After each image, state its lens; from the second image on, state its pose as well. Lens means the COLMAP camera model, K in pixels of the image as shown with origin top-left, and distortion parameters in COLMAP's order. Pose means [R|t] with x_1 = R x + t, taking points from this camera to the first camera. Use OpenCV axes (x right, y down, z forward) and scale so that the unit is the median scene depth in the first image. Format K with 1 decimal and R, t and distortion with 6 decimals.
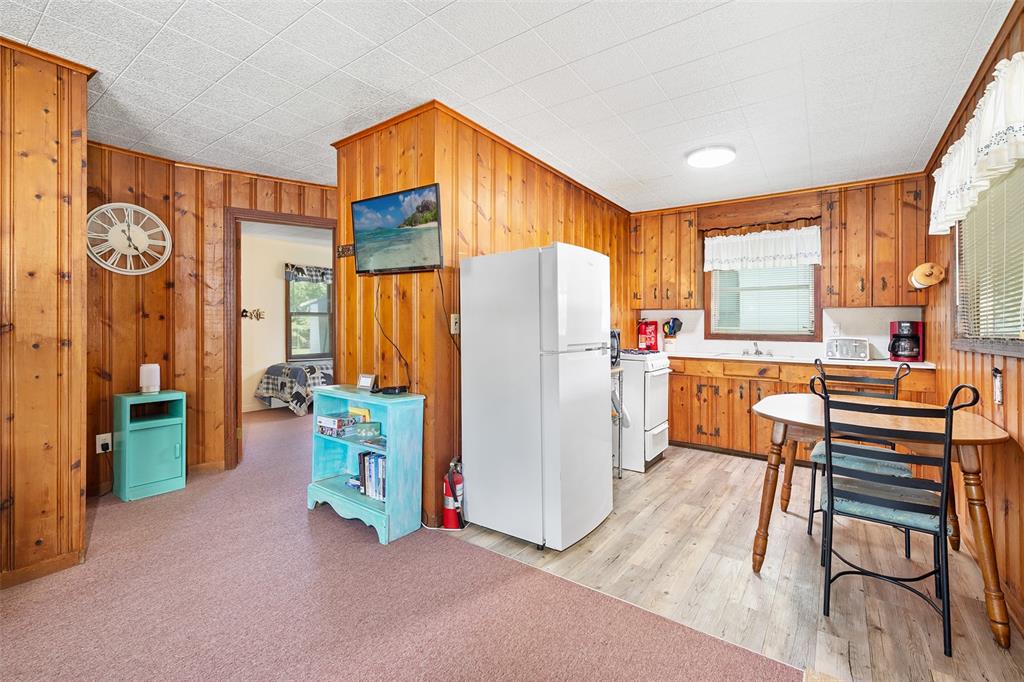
lens RADIAL K [[444.0, 0, 509.1], [0, 444.0, 335.0], [0, 0, 1]] dist [-0.001992, -0.000054]
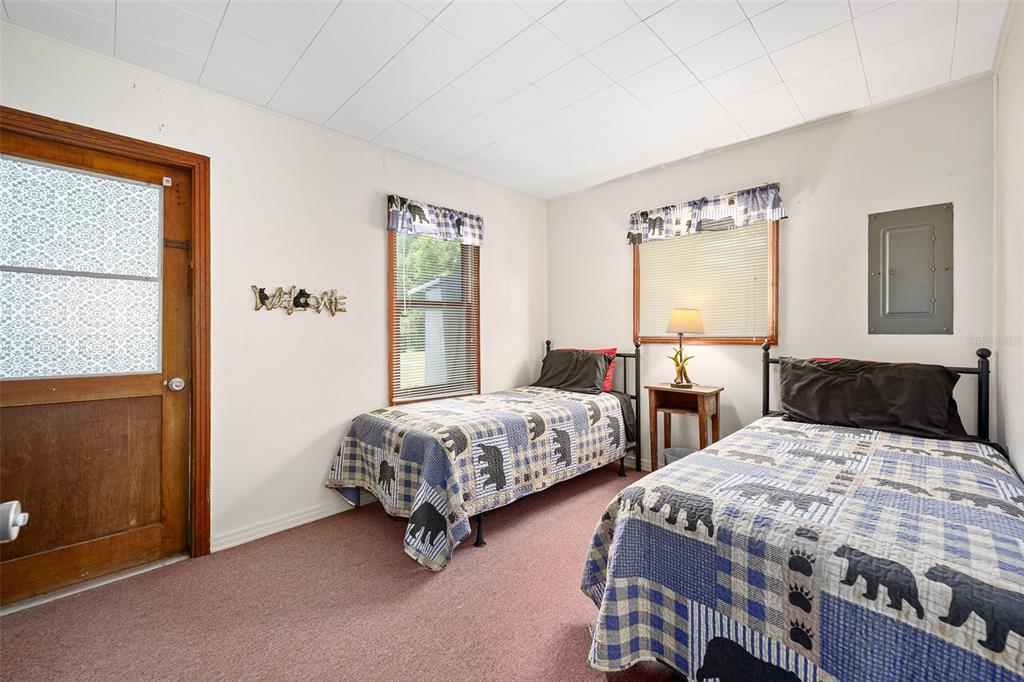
lens RADIAL K [[411.1, 0, 513.4], [0, 411.1, 336.2], [0, 0, 1]] dist [0.000569, 0.000327]
pose [[0.990477, 0.000265, -0.137681, -0.328150], [-0.000127, 0.999999, 0.001006, -0.012153], [0.137681, -0.000978, 0.990476, 0.615586]]
